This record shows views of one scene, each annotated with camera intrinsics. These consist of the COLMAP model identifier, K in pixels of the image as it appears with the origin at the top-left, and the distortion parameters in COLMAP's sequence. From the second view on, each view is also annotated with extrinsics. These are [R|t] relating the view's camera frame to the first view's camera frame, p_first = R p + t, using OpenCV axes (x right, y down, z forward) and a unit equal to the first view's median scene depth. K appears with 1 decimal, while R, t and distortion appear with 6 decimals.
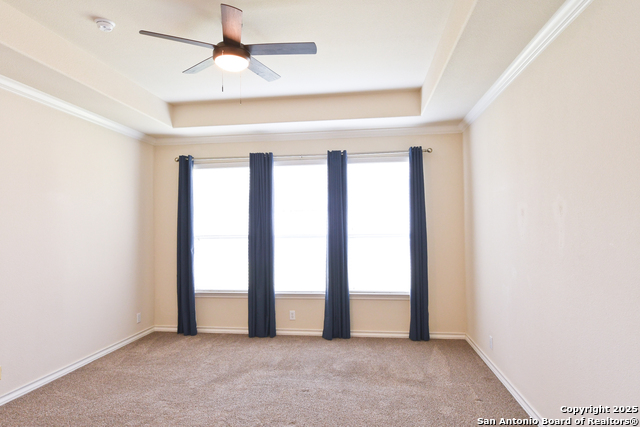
lens RADIAL K [[388.2, 0, 320.0], [0, 388.2, 213.5], [0, 0, 1]] dist [-0.023738, -0.000251]
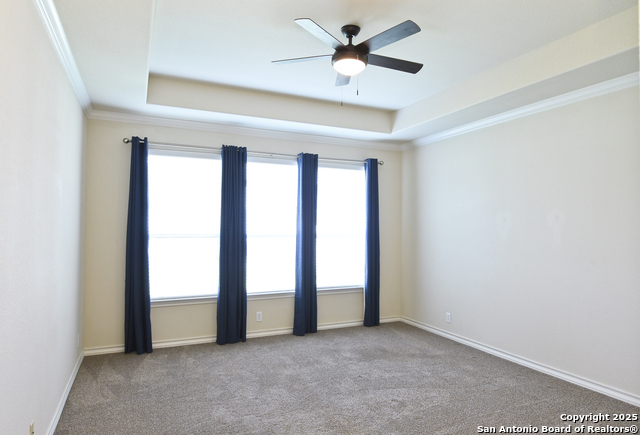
lens RADIAL K [[399.8, 0, 320.0], [0, 399.8, 217.5], [0, 0, 1]] dist [-0.007963, -0.002449]
pose [[0.843085, 0.030210, 0.536932, -0.511128], [-0.035463, 0.999371, -0.000545, 0.009243], [-0.536610, -0.018582, 0.843626, 0.078898]]
